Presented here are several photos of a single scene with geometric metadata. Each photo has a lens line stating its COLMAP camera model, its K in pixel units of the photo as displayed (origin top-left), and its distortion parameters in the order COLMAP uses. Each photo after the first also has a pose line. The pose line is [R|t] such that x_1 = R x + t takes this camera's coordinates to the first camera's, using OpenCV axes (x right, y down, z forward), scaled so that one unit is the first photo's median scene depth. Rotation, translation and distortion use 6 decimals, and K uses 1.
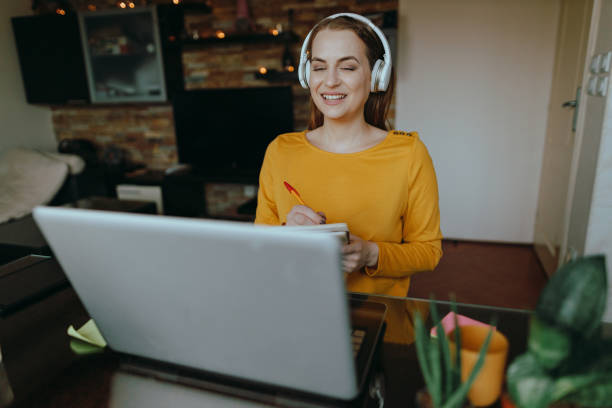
lens RADIAL K [[431.8, 0, 306.0], [0, 431.8, 204.0], [0, 0, 1]] dist [0.000891, -0.001298]
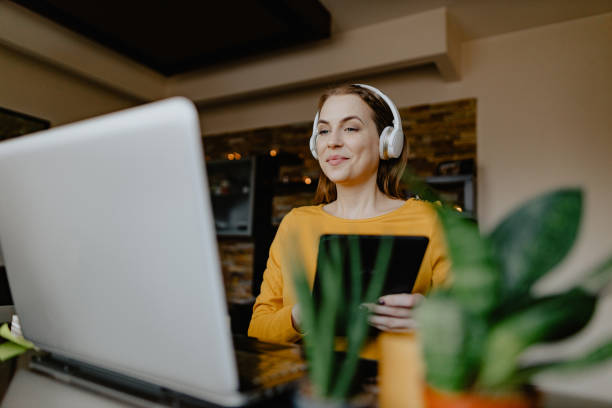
lens RADIAL K [[431.8, 0, 306.0], [0, 431.8, 204.0], [0, 0, 1]] dist [-0.000573, -0.000146]
pose [[0.967503, 0.043240, -0.249137, 0.075165], [-0.136725, 0.918277, -0.371583, 0.071266], [0.212709, 0.393570, 0.894347, 0.041871]]
